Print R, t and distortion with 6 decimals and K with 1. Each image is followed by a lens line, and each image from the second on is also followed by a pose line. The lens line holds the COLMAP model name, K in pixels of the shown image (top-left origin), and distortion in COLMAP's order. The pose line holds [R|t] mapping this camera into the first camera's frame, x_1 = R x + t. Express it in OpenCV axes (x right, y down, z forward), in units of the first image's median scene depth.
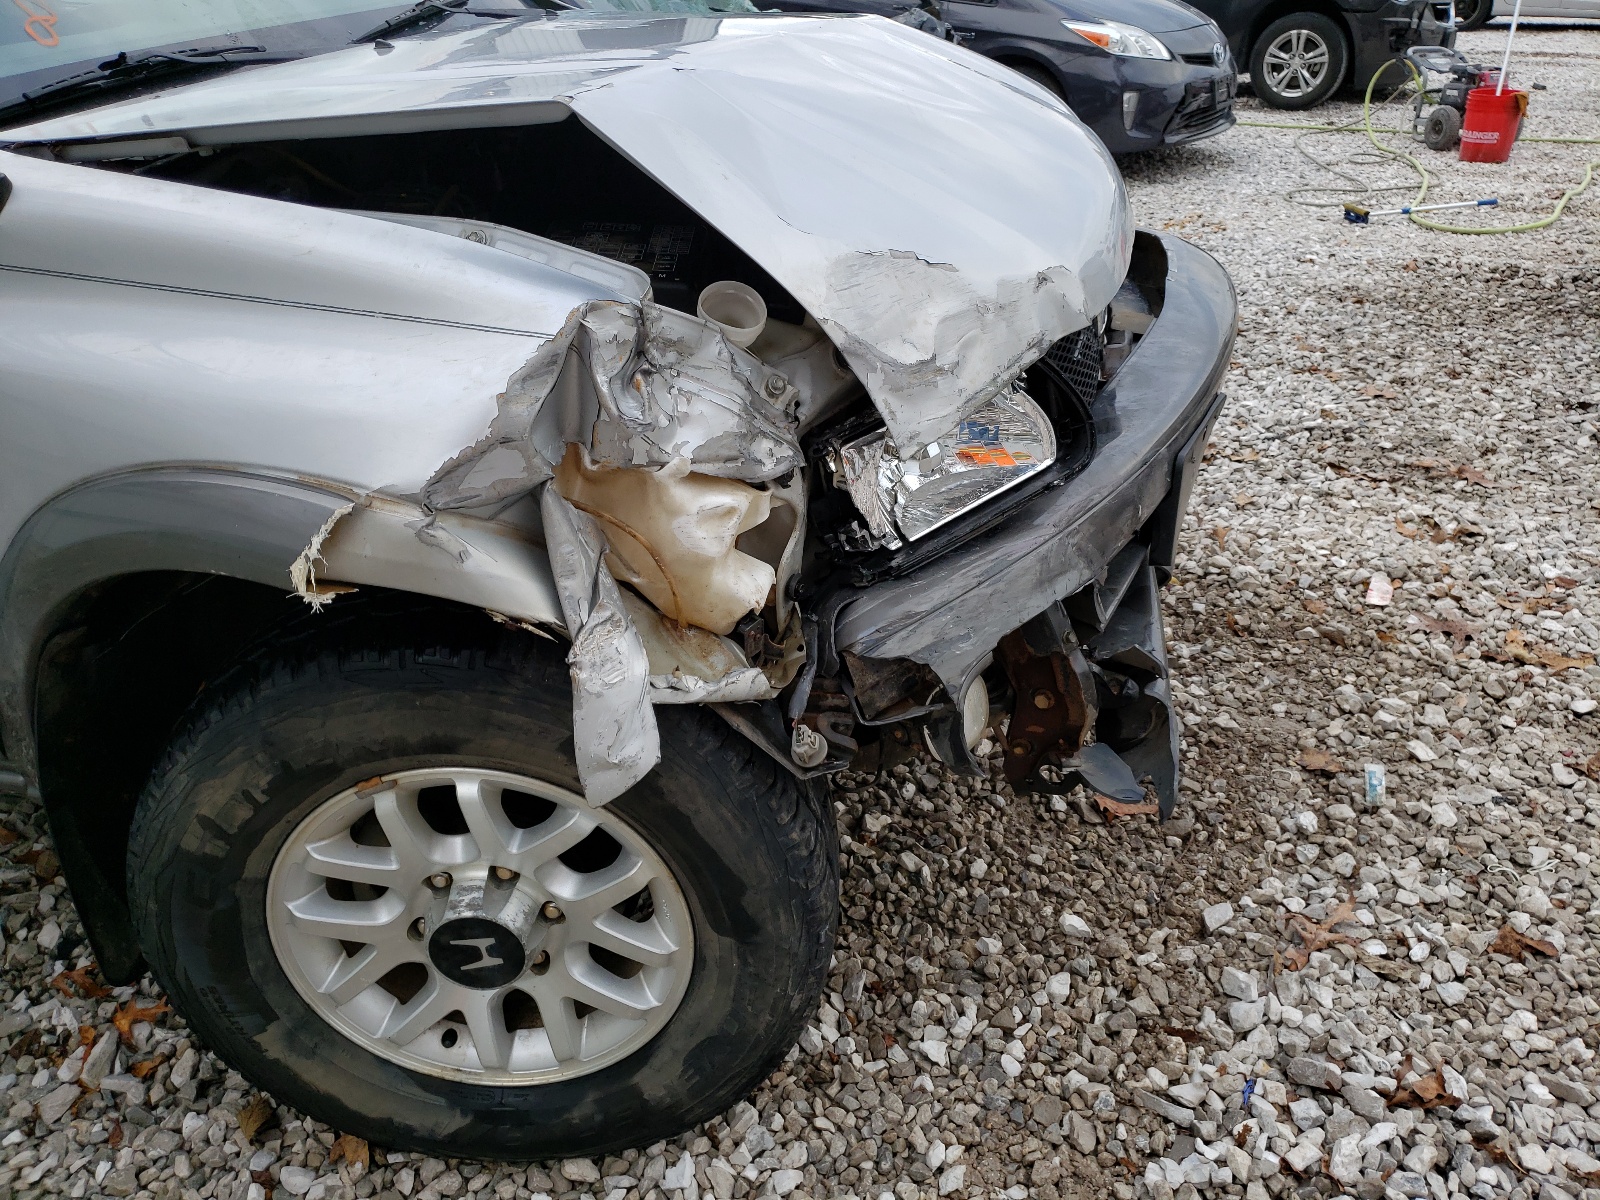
lens RADIAL K [[1233.6, 0, 799.9], [0, 1233.6, 606.8], [0, 0, 1]] dist [0.039262, -0.004373]
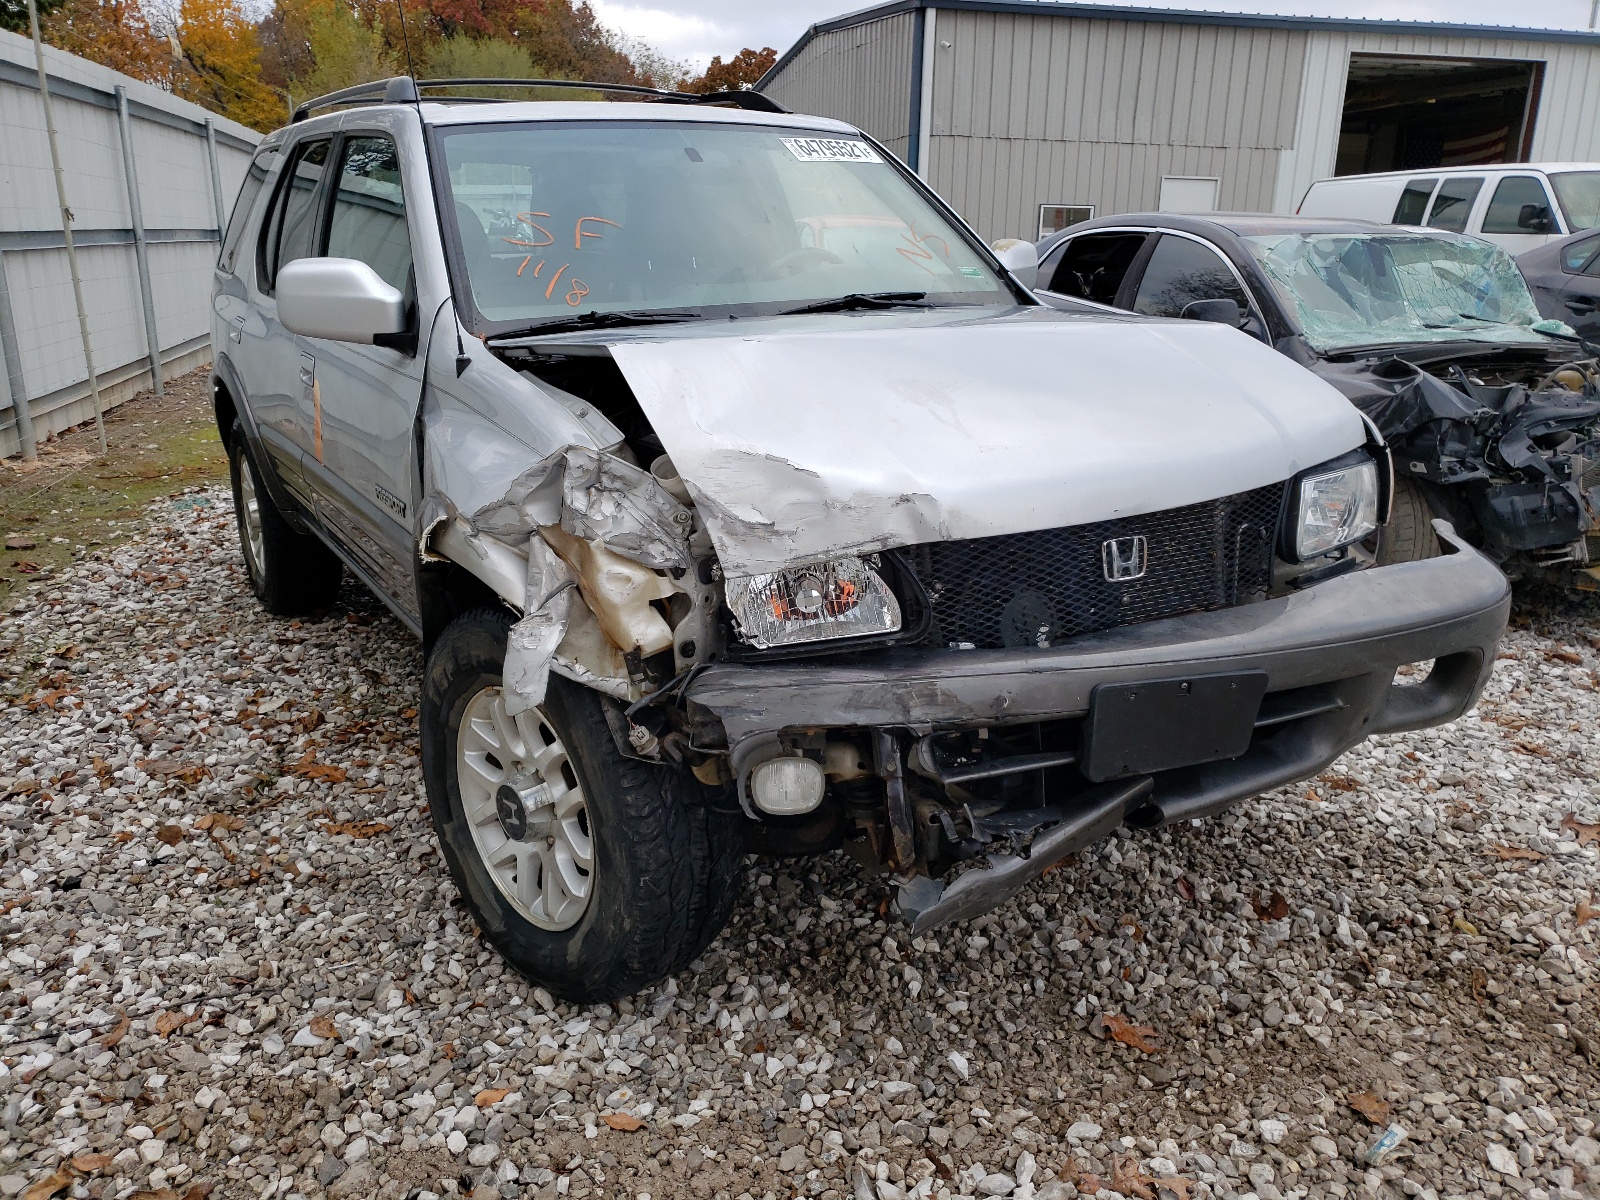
lens RADIAL K [[1233.6, 0, 801.4], [0, 1233.6, 593.8], [0, 0, 1]] dist [0.039262, -0.004373]
pose [[0.699012, 0.220427, -0.680290, 1.218345], [-0.358962, 0.930930, -0.067201, -0.028651], [0.618490, 0.291172, 0.729856, -0.082102]]
